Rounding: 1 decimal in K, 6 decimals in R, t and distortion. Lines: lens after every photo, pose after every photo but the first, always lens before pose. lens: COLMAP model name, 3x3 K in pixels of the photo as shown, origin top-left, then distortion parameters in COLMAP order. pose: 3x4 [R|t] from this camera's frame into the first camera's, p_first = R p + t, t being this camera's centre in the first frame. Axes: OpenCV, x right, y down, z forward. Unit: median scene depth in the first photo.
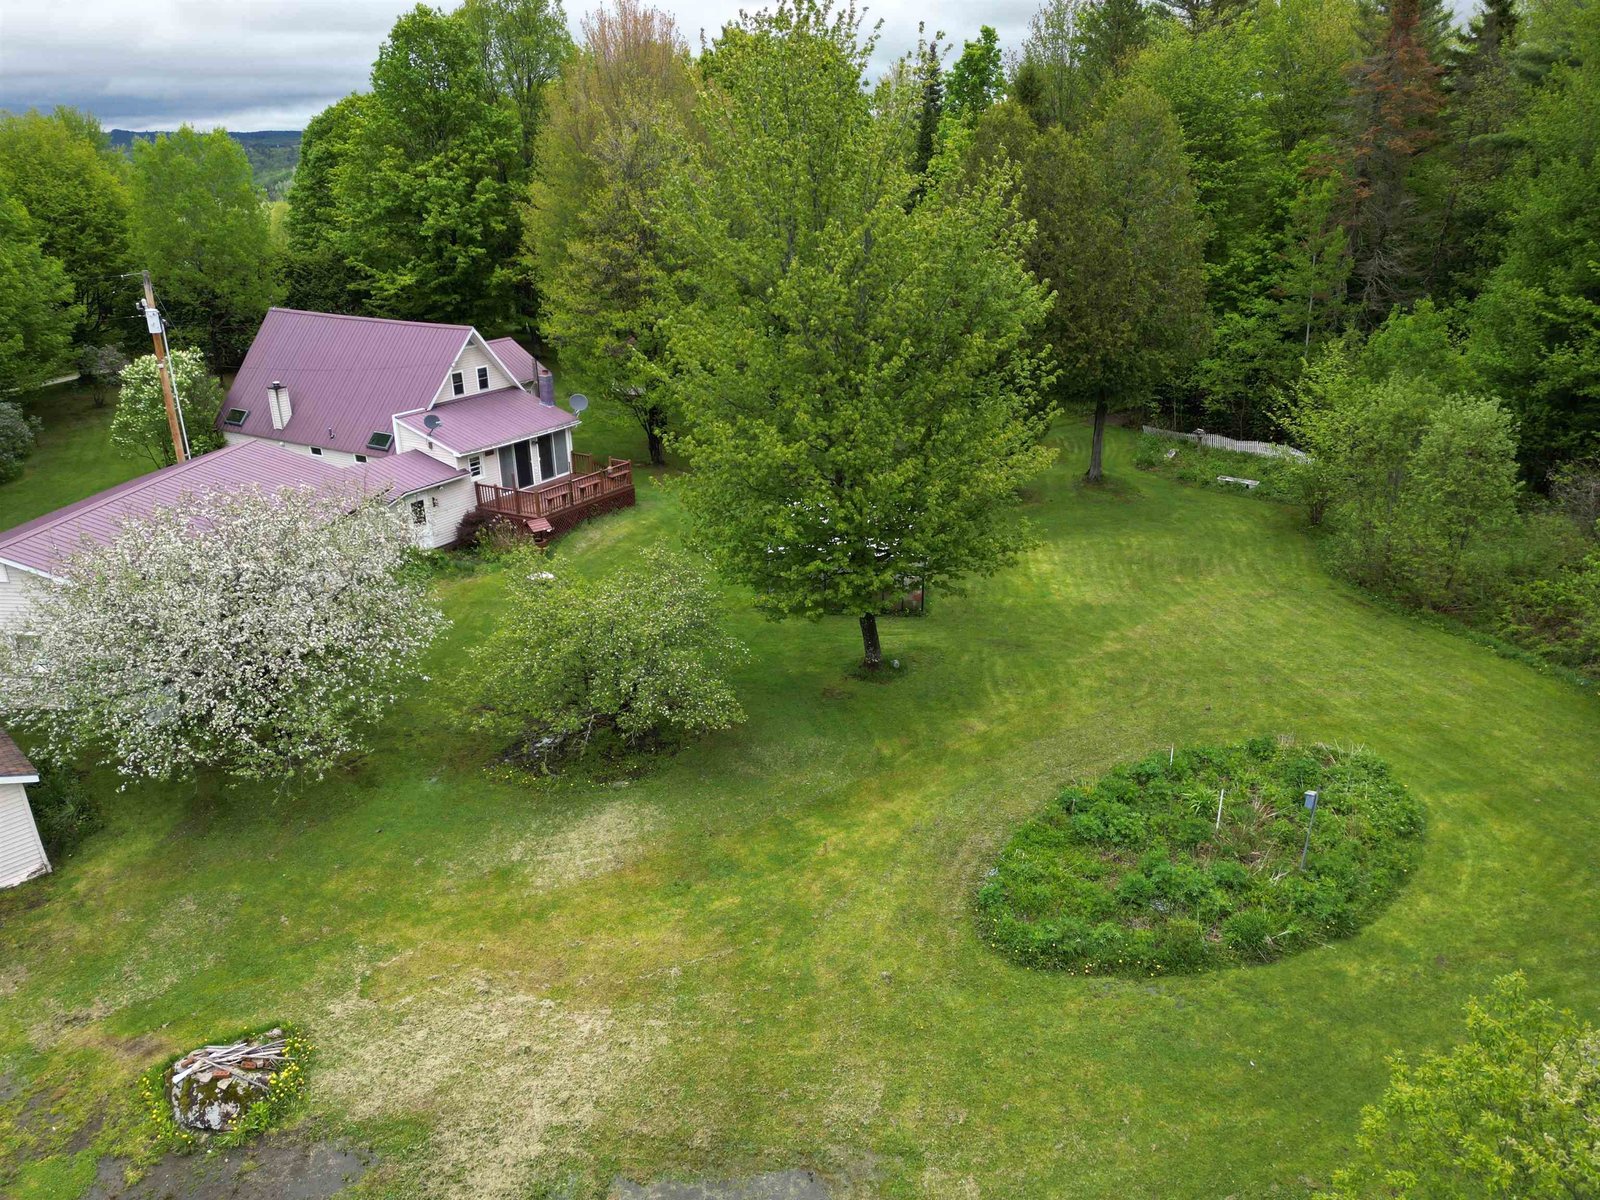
lens RADIAL K [[1115.1, 0, 800.0], [0, 1115.1, 600.0], [0, 0, 1]] dist [0.039479, -0.000188]
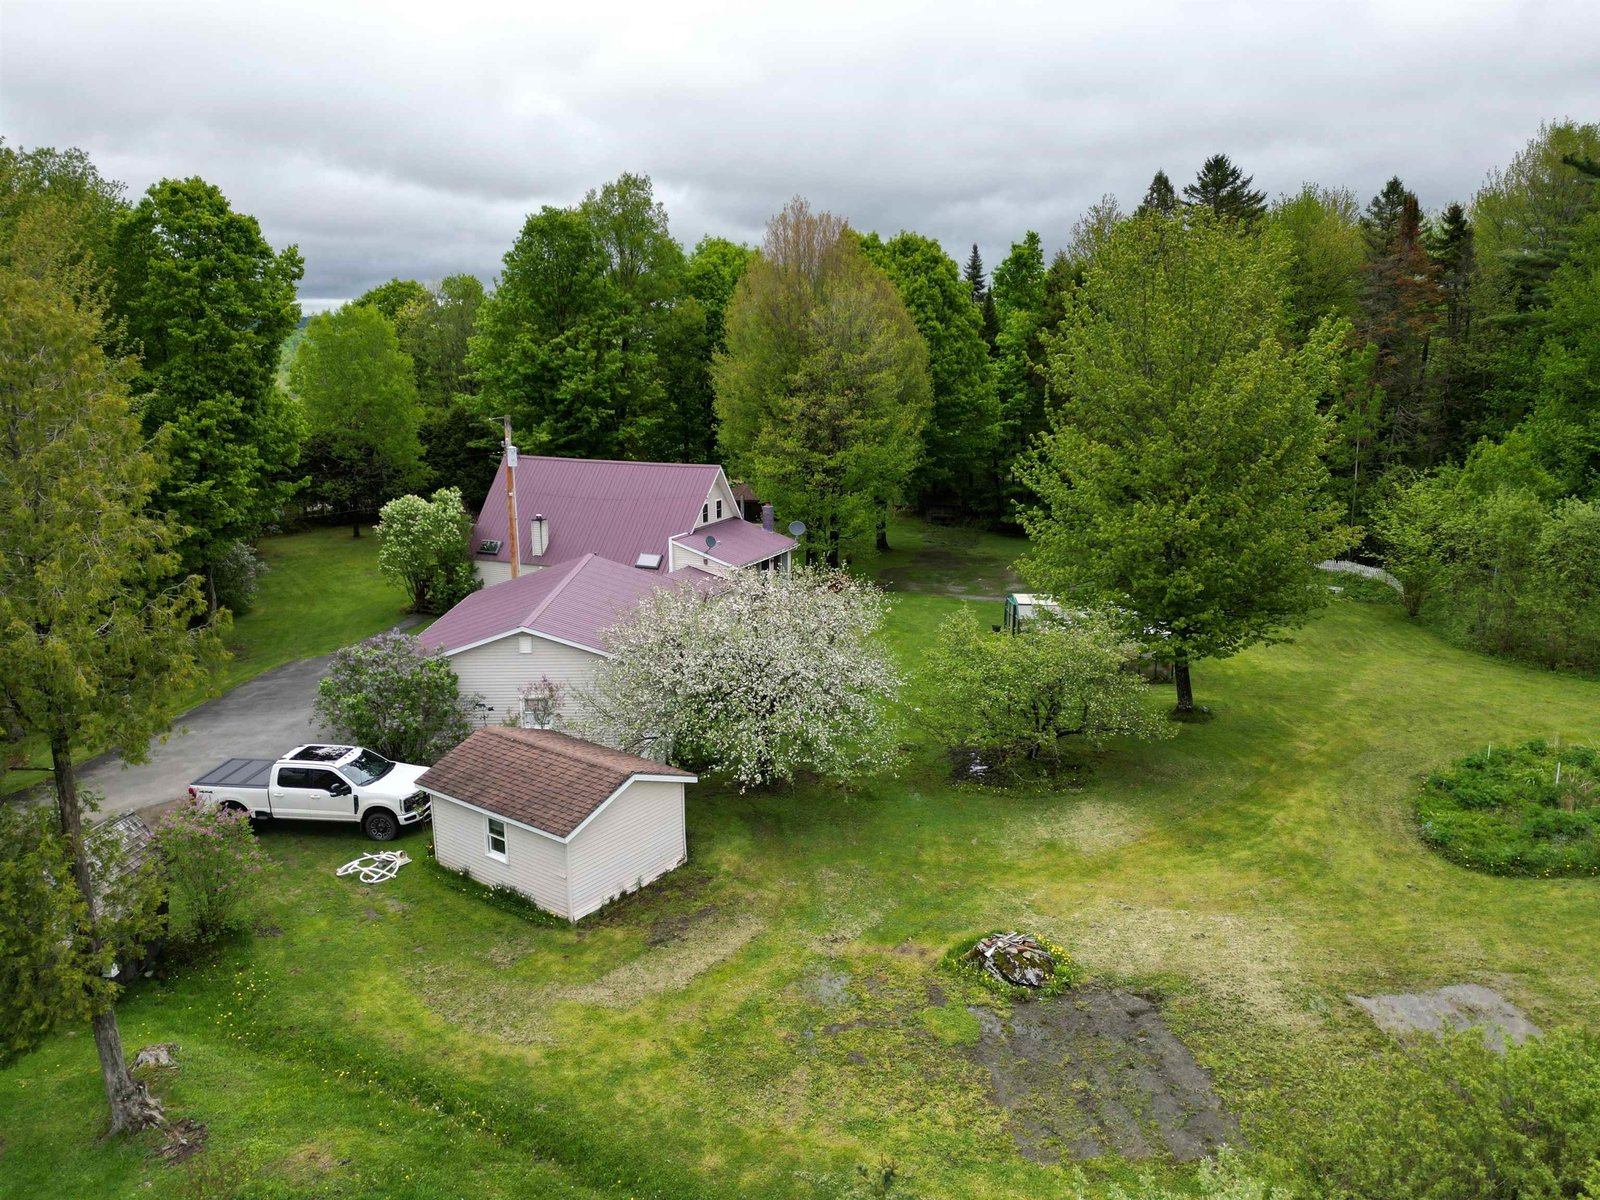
lens RADIAL K [[1118.9, 0, 800.0], [0, 1118.9, 600.0], [0, 0, 1]] dist [0.114033, -0.125742]
pose [[0.991987, -0.021191, 0.124551, -0.346614], [0.040230, 0.987499, -0.152402, 0.075503], [-0.119764, 0.156191, 0.980439, -0.133046]]
